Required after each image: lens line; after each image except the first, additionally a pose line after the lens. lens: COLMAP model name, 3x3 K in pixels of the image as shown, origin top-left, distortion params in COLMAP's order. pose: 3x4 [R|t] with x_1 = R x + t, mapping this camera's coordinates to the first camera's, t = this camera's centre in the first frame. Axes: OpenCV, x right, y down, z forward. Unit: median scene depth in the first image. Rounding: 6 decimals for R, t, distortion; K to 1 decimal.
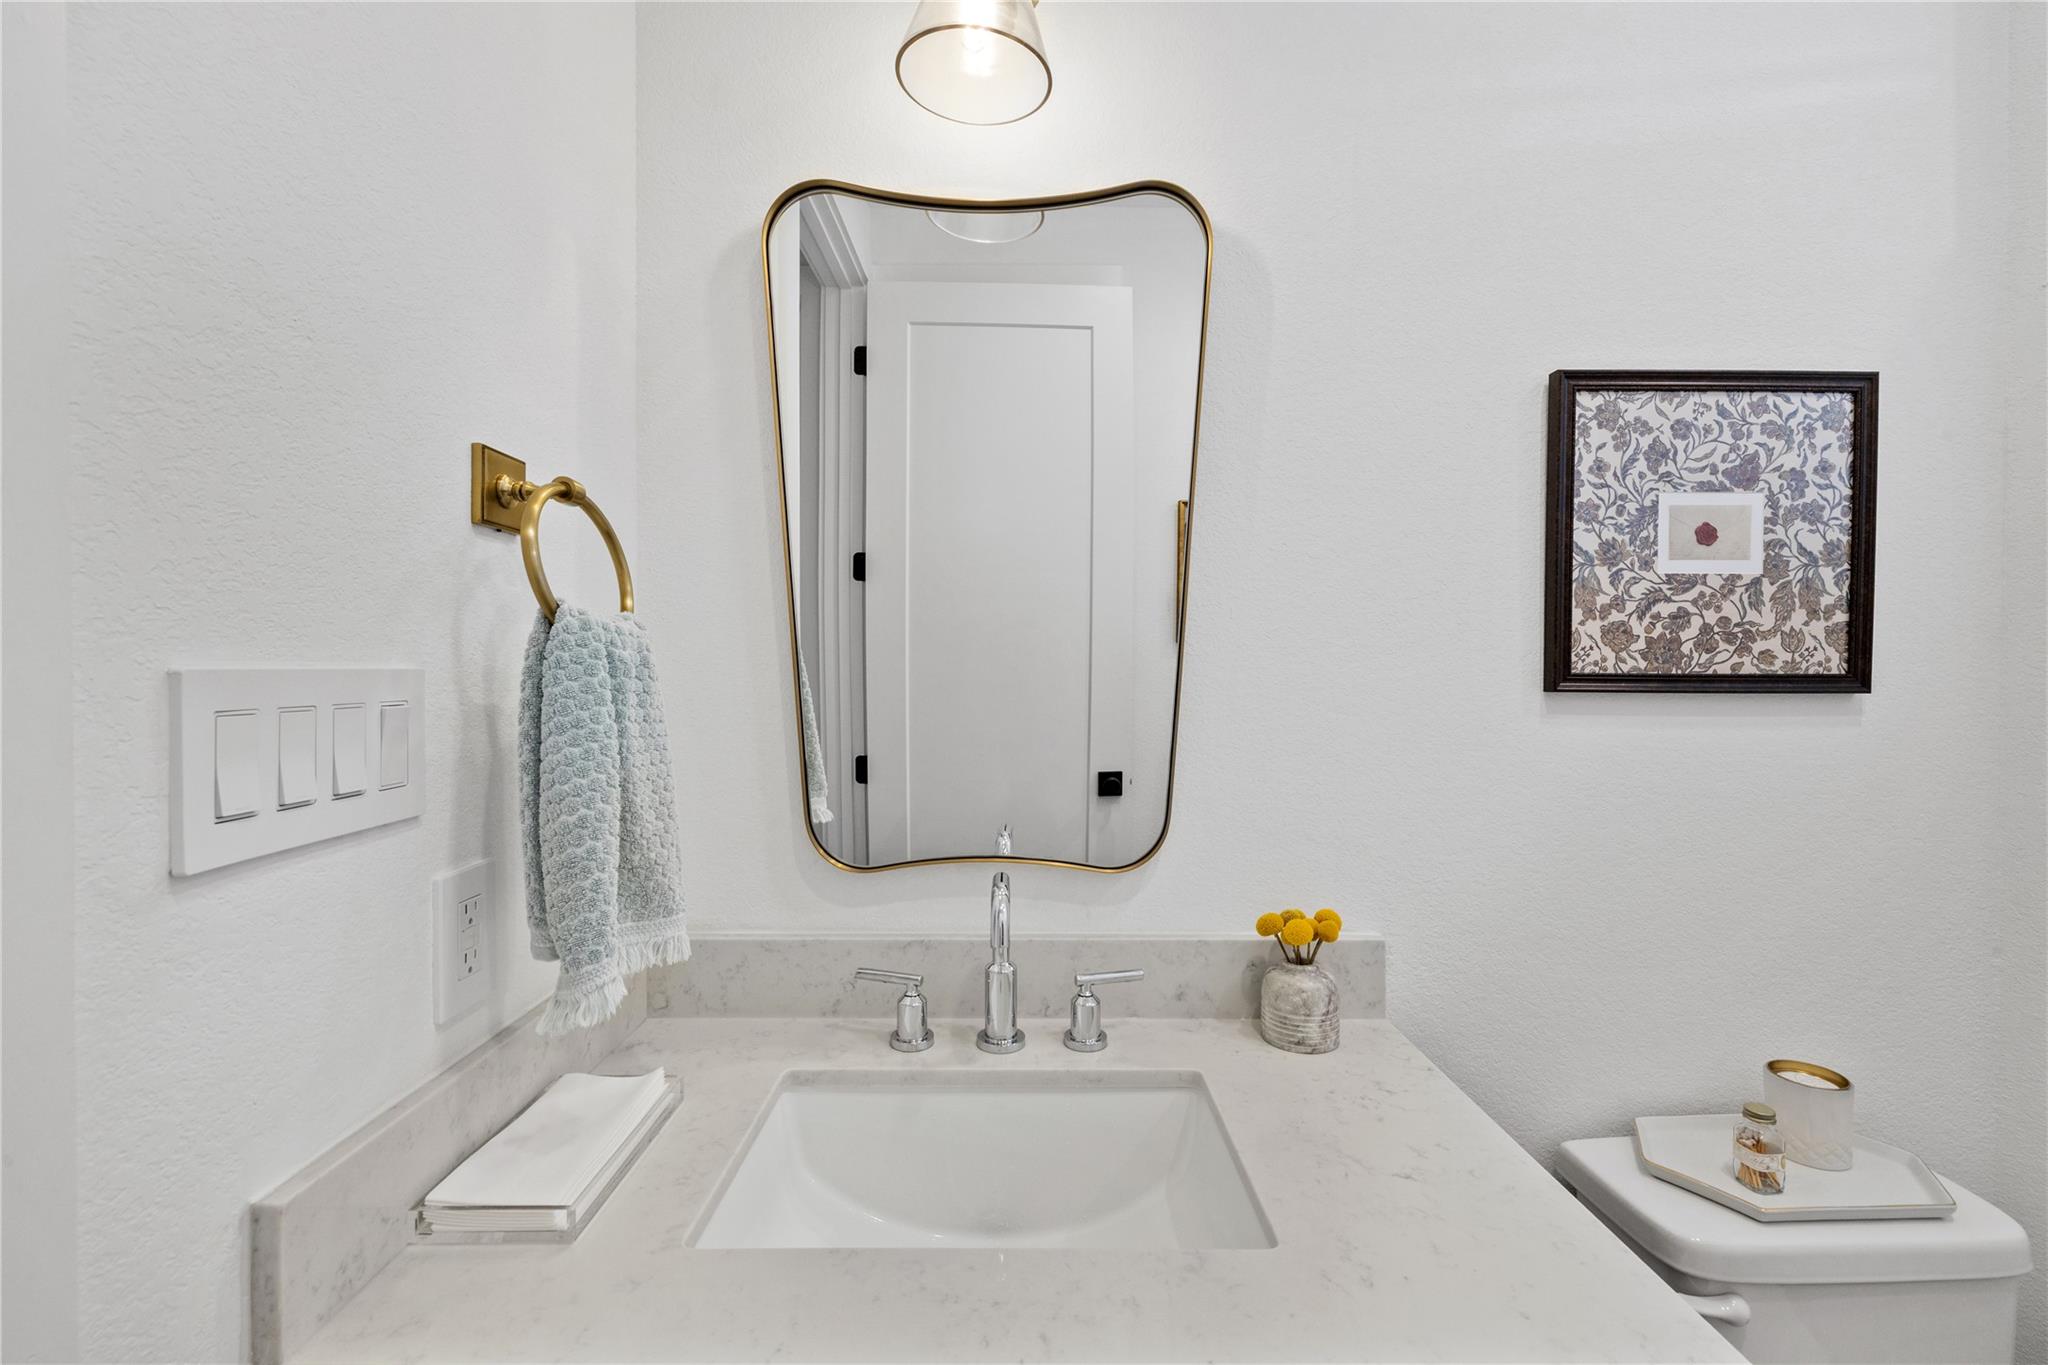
lens RADIAL K [[861.9, 0, 1026.8], [0, 861.9, 671.4], [0, 0, 1]] dist [0.001443, 0.000084]
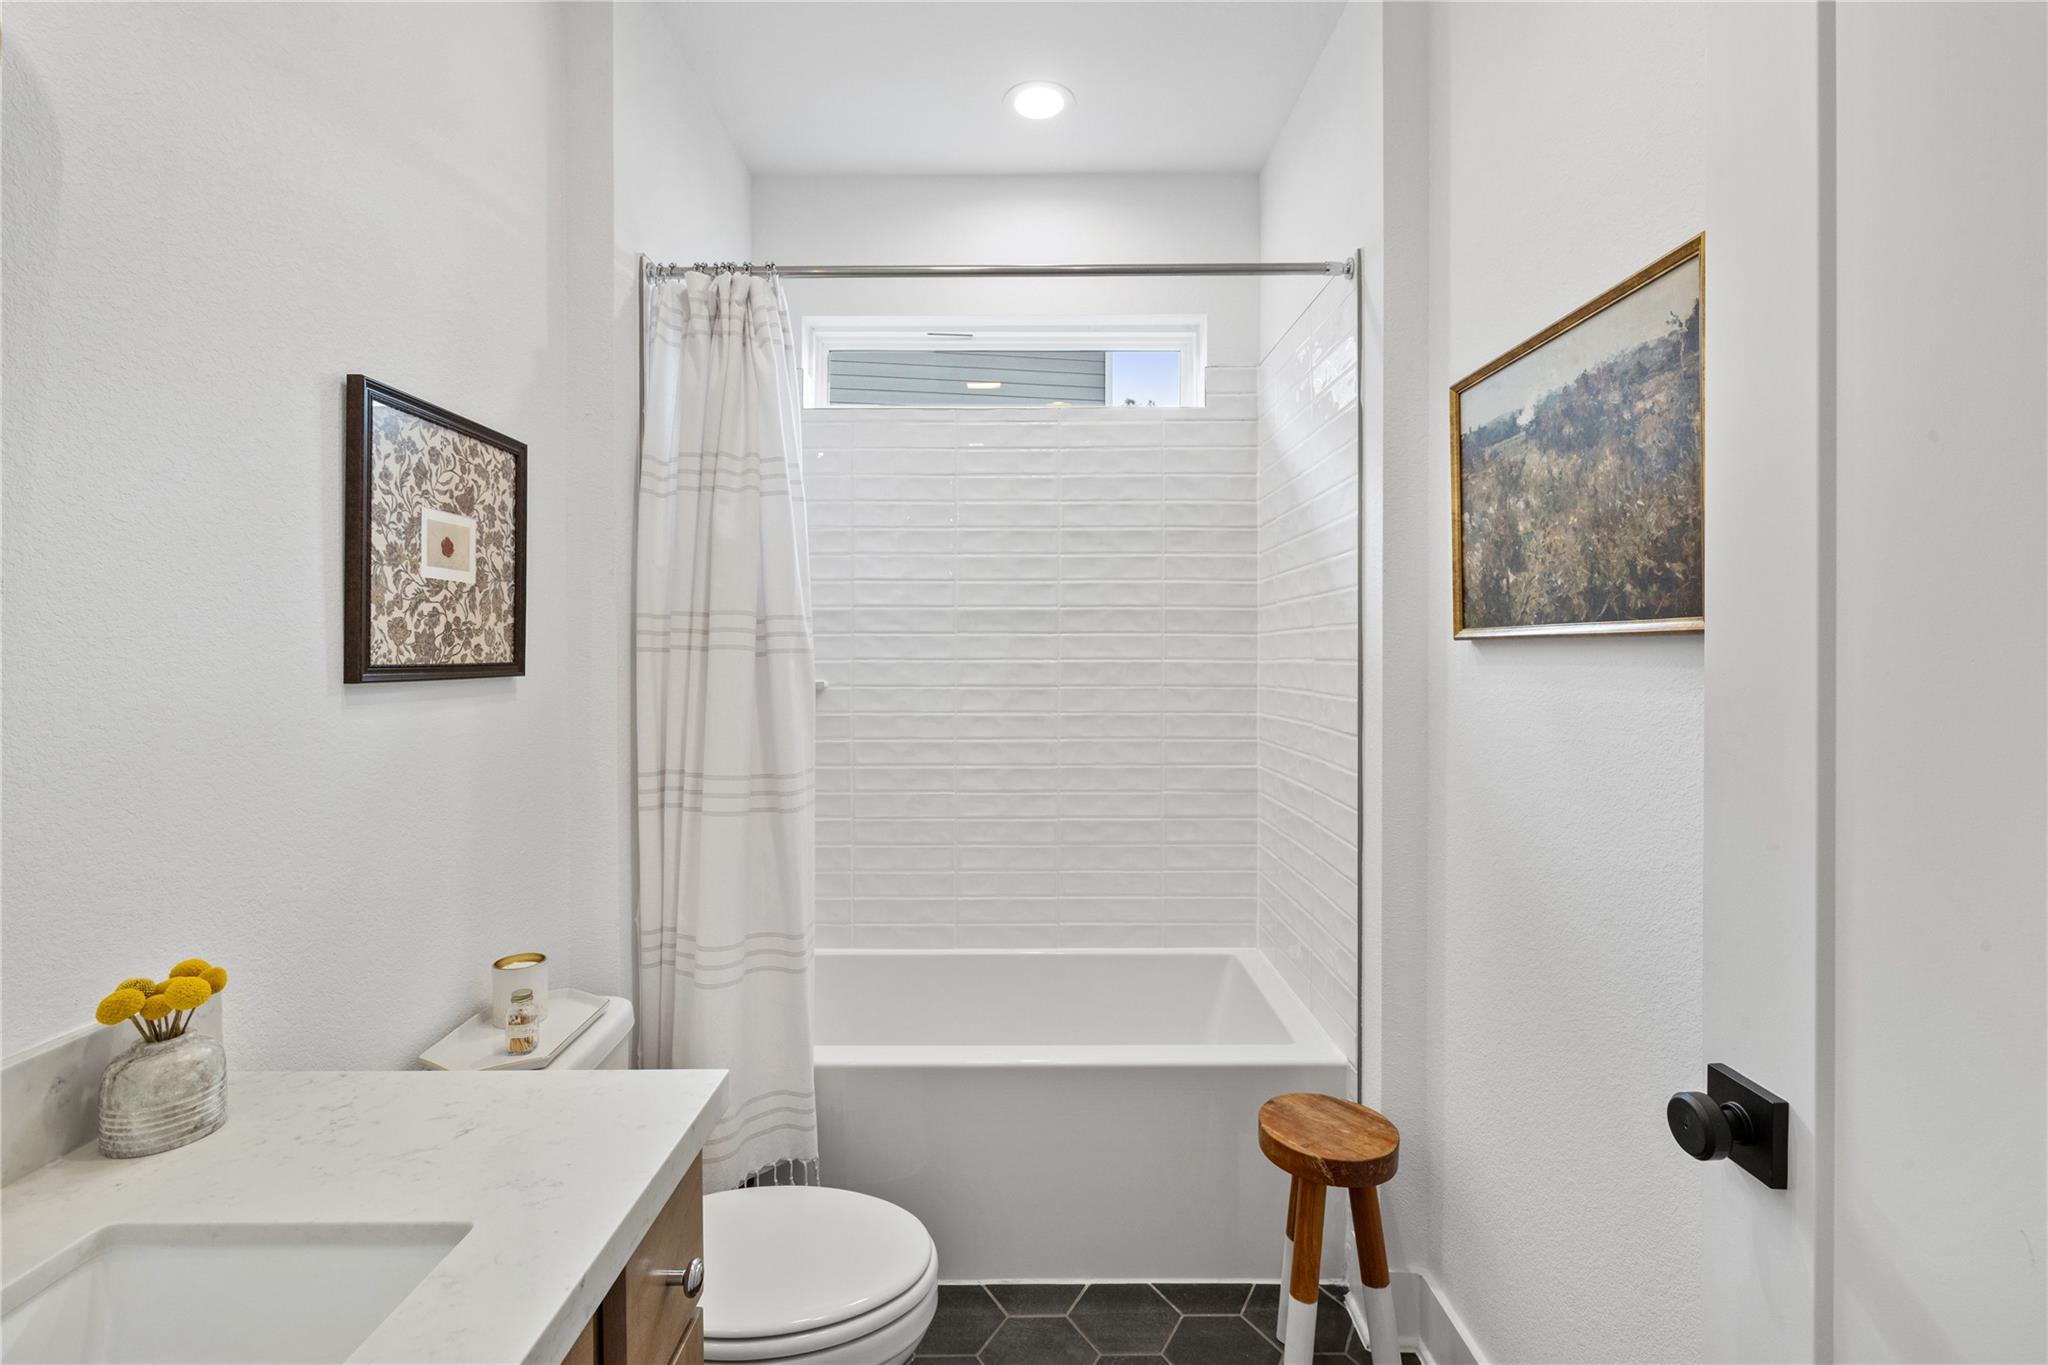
lens RADIAL K [[925.9, 0, 1019.8], [0, 925.9, 653.7], [0, 0, 1]] dist [-0.000919, 0.000571]
pose [[0.006710, -0.004579, 0.999967, -0.494828], [0.009624, 0.999943, 0.004515, -0.009427], [-0.999931, 0.009594, 0.006754, 0.197576]]
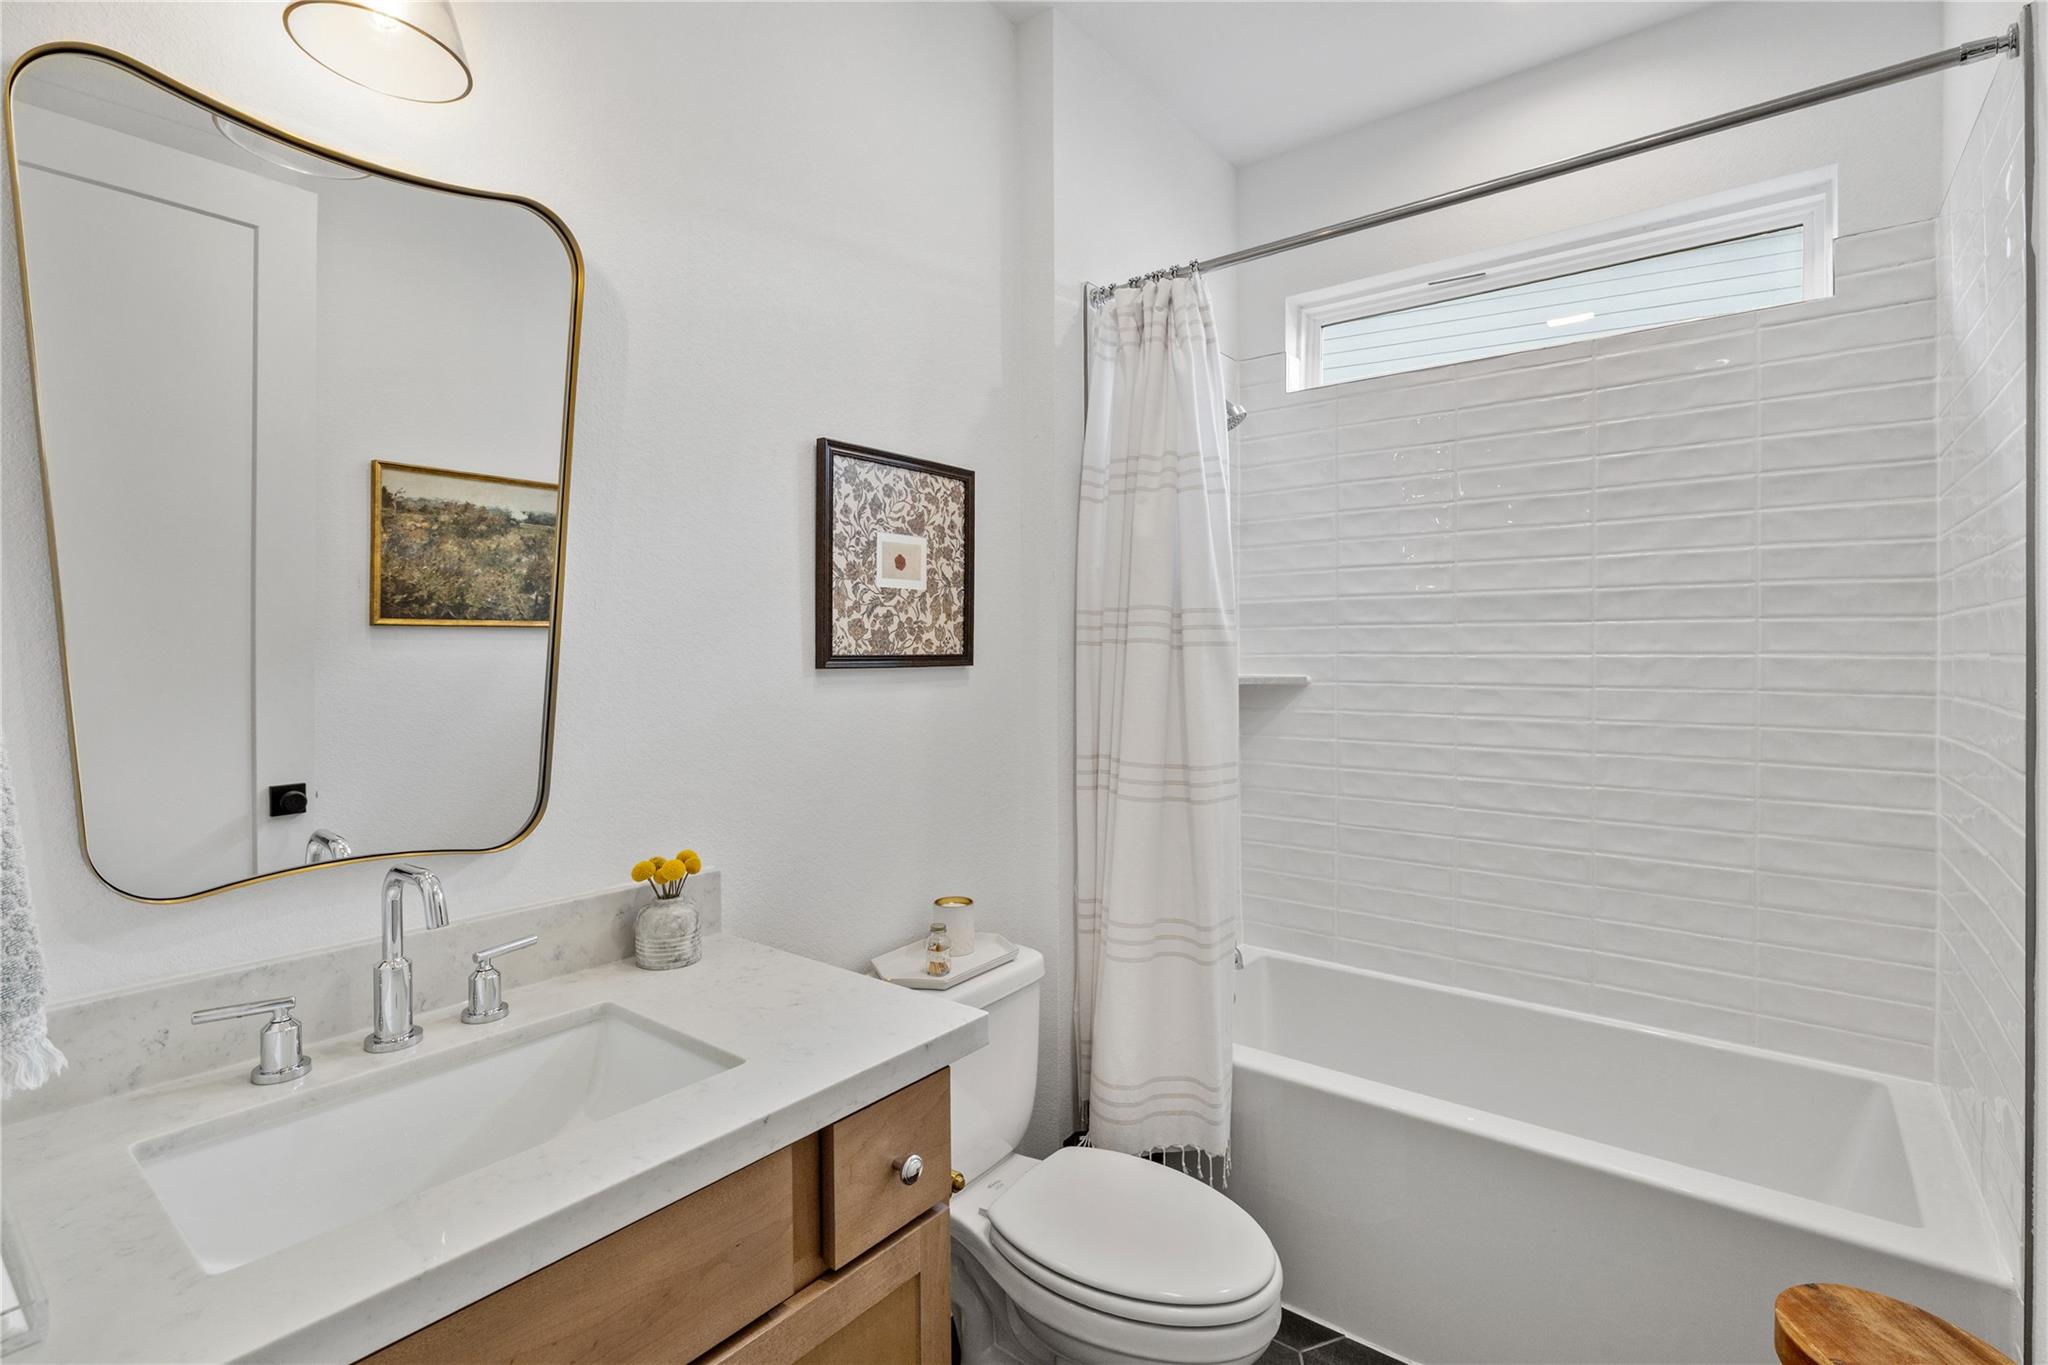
lens RADIAL K [[962.8, 0, 1010.8], [0, 962.8, 651.4], [0, 0, 1]] dist [0.000694, 0.001228]
pose [[0.627222, -0.006281, 0.778815, -0.404517], [0.011238, 0.999936, -0.000987, 0.000917], [-0.778759, 0.009371, 0.627253, -0.206036]]
